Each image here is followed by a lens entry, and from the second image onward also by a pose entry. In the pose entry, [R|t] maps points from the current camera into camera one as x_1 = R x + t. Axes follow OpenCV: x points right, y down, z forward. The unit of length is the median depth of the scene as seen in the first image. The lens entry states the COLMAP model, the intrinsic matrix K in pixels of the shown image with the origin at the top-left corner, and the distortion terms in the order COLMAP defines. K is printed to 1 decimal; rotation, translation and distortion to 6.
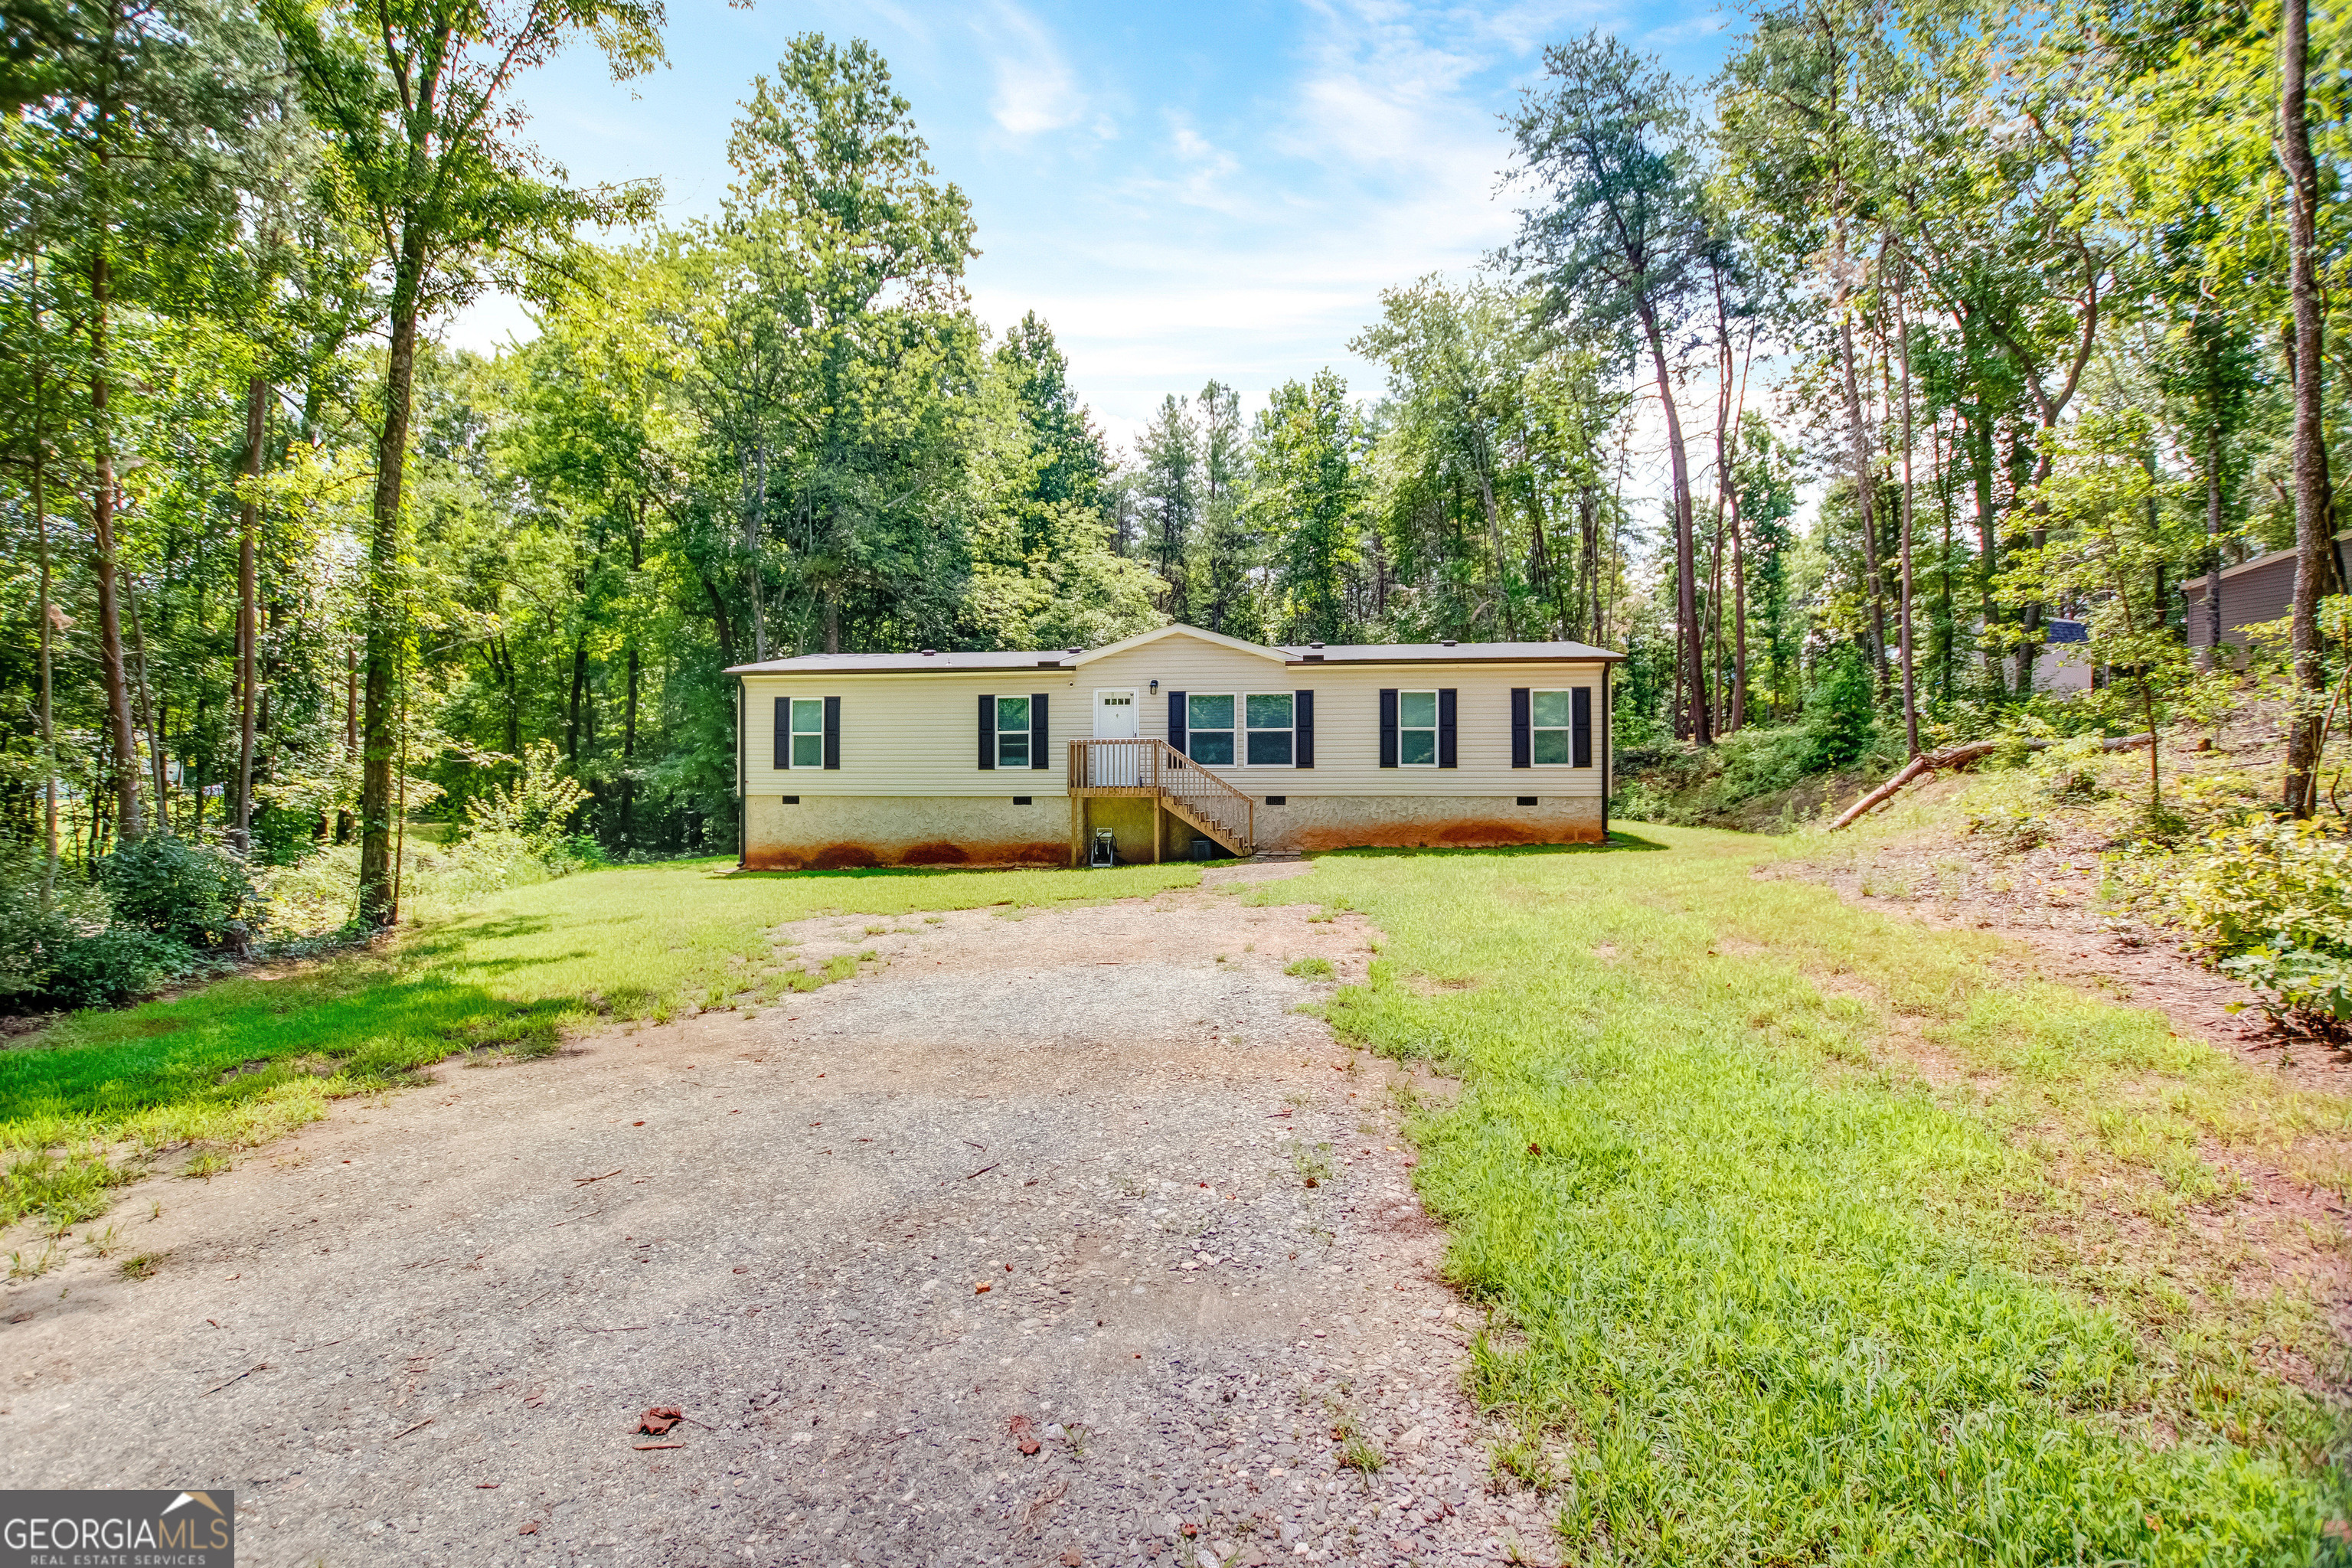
lens RADIAL K [[1084.2, 0, 1175.8], [0, 1084.2, 775.6], [0, 0, 1]] dist [-0.022738, -0.000012]
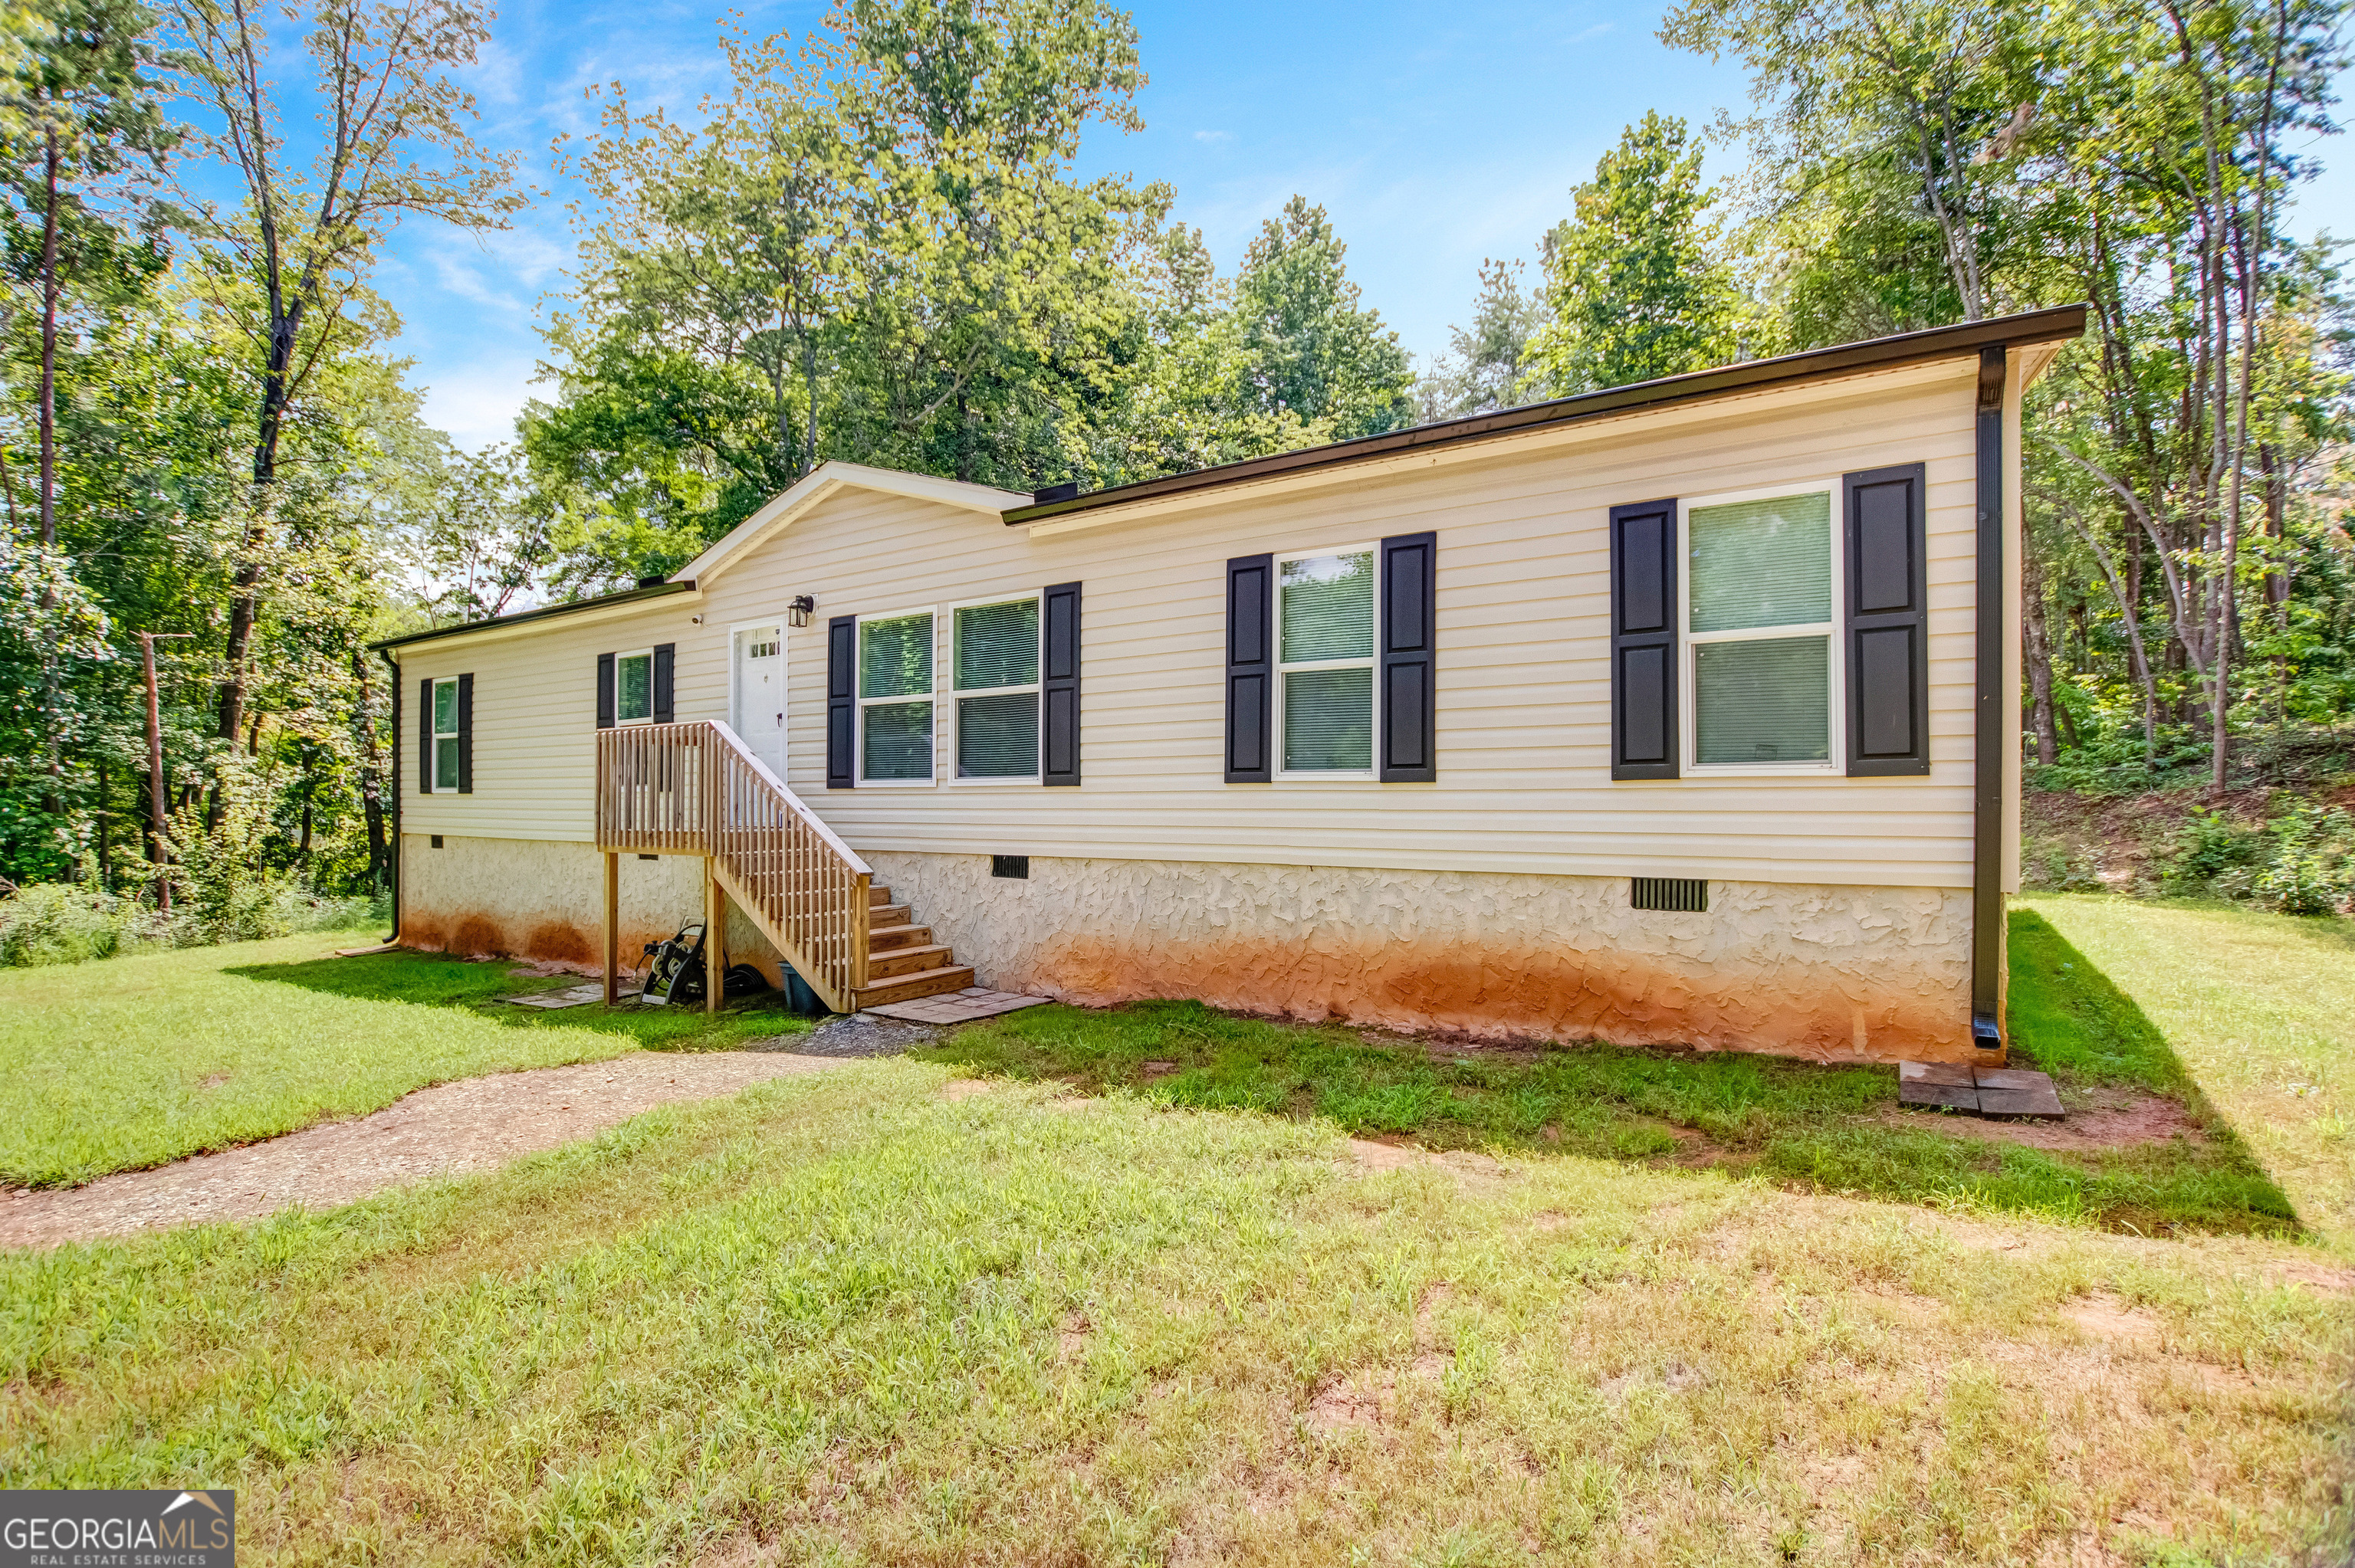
lens RADIAL K [[1085.4, 0, 1177.4], [0, 1085.4, 803.3], [0, 0, 1]] dist [-0.022738, -0.000012]
pose [[0.896409, -0.000967, -0.443226, 0.320353], [0.007647, 0.999883, 0.013283, -0.005313], [0.443161, -0.015296, 0.896312, 0.657345]]
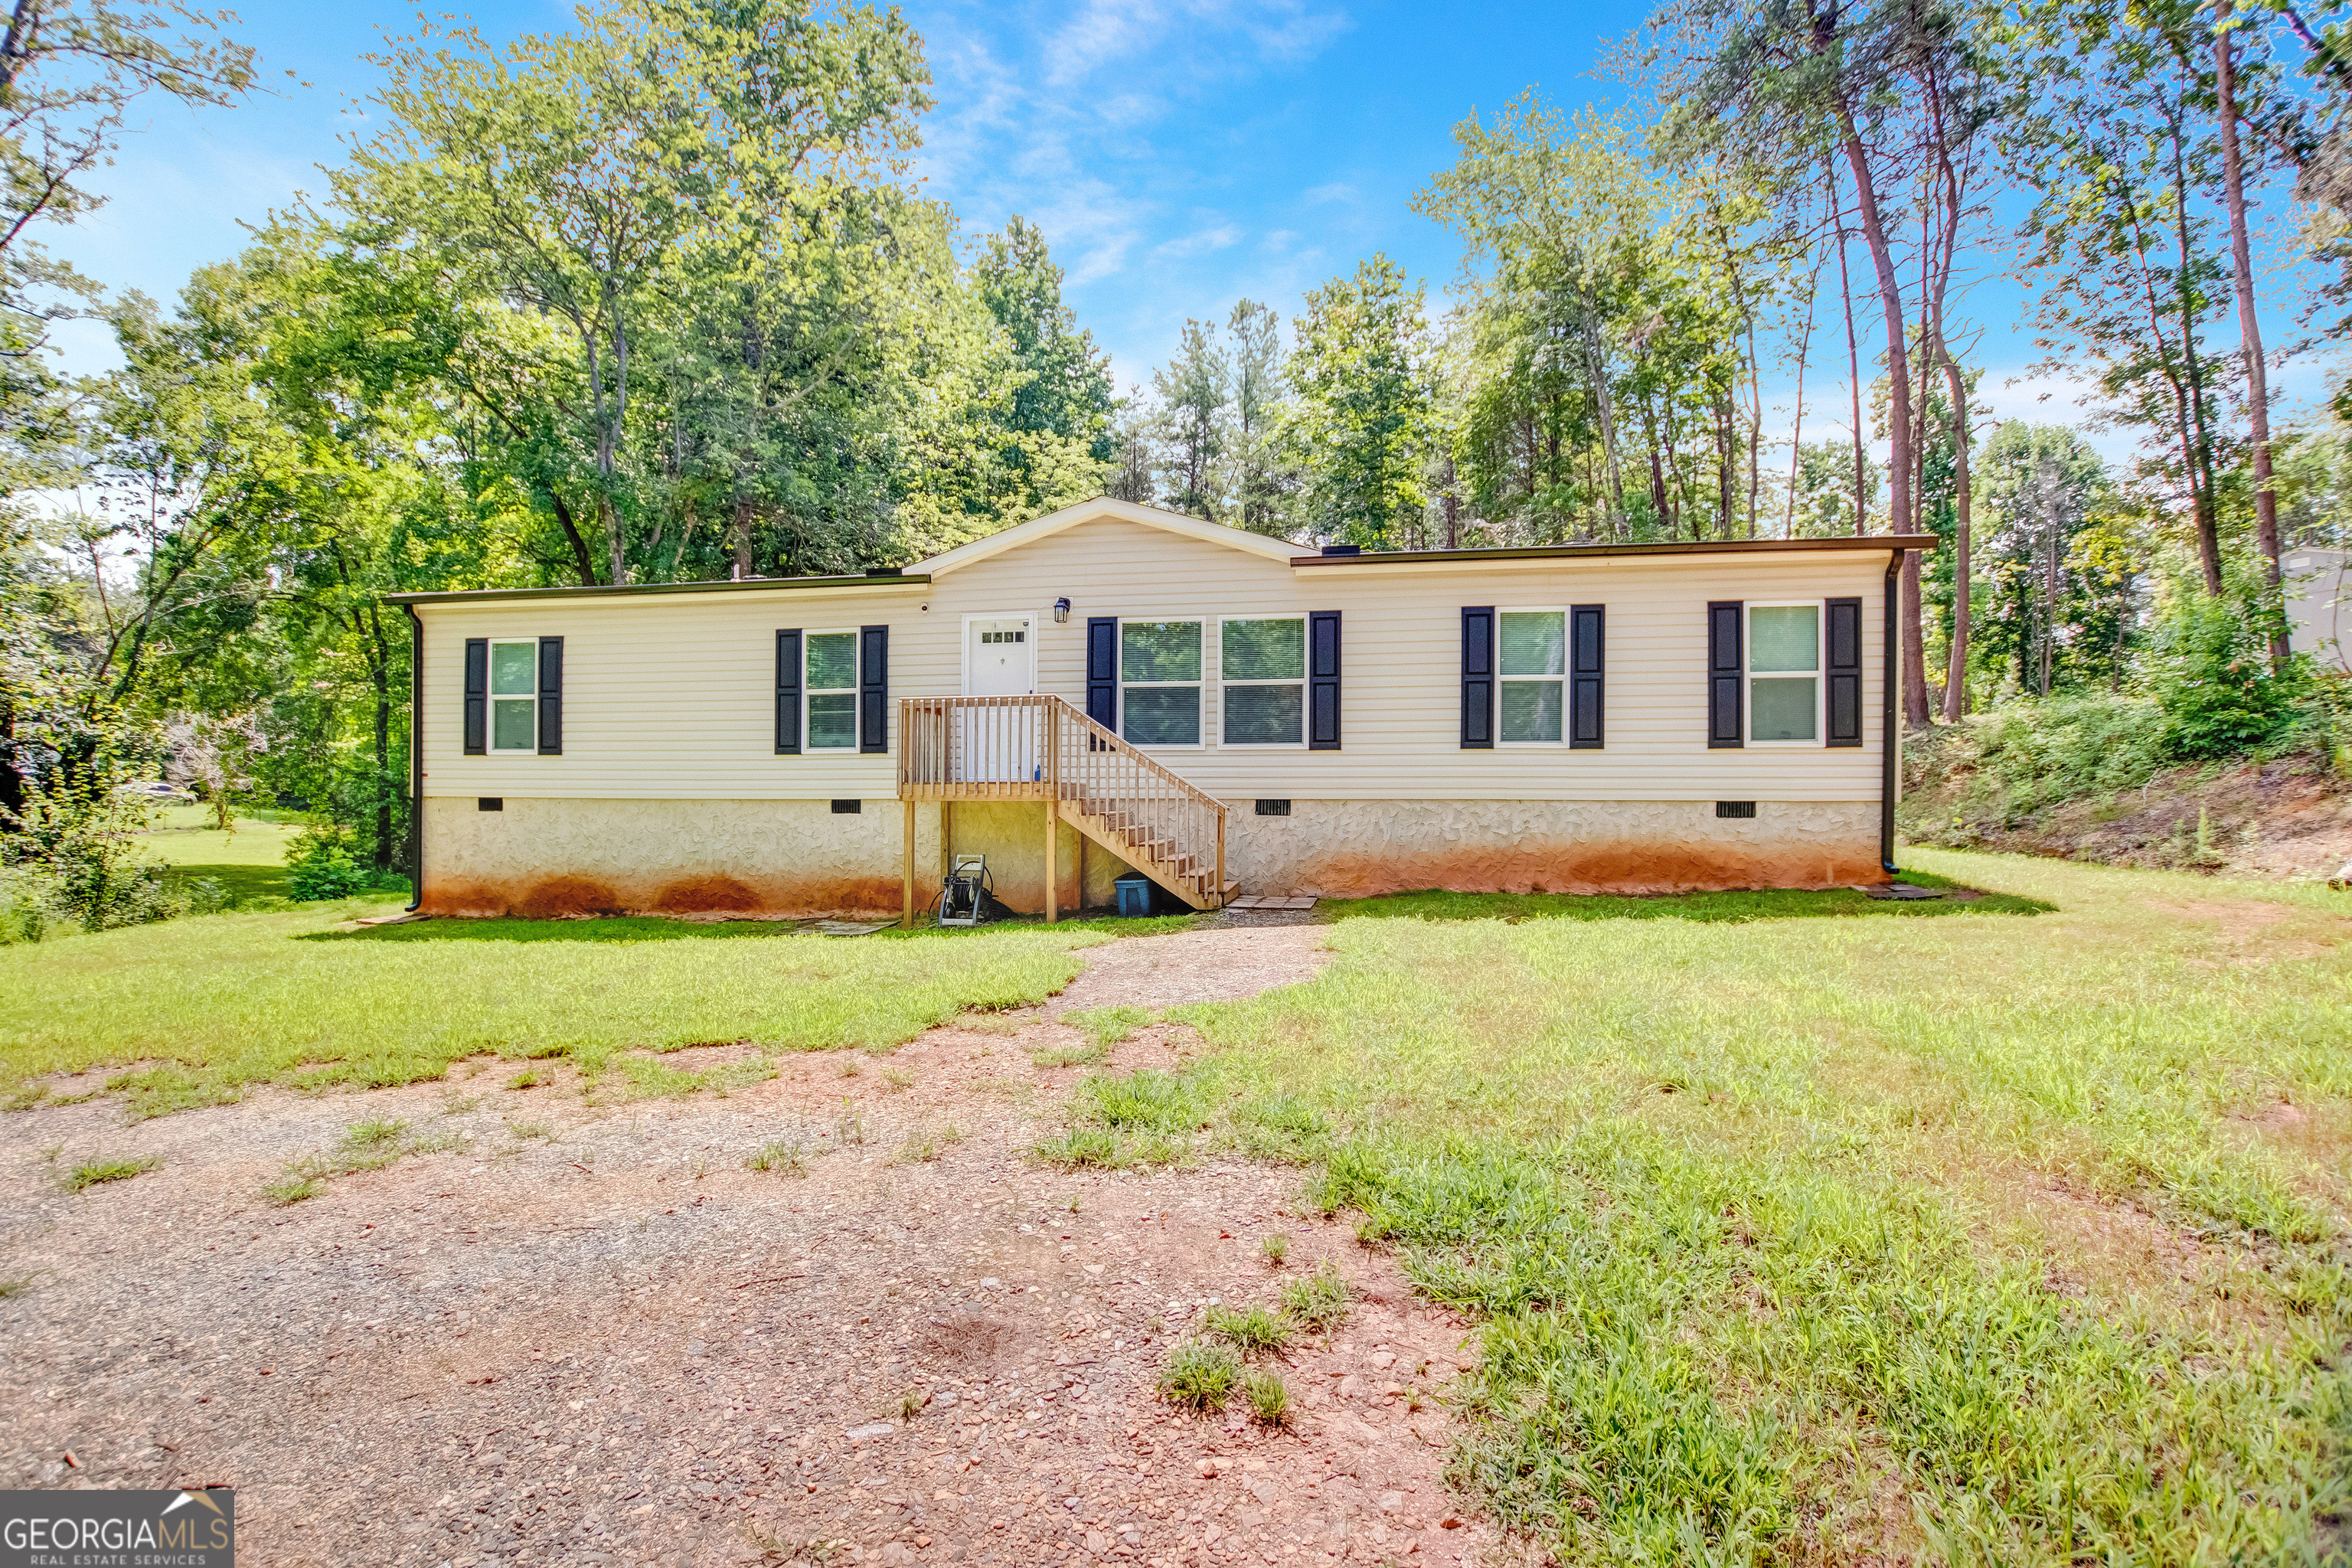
lens RADIAL K [[1084.2, 0, 1174.6], [0, 1084.2, 797.0], [0, 0, 1]] dist [-0.022738, -0.000012]
pose [[0.998326, 0.002307, -0.057792, 0.072397], [-0.001606, 0.999924, 0.012185, 0.010596], [0.057816, -0.012072, 0.998254, 0.426950]]
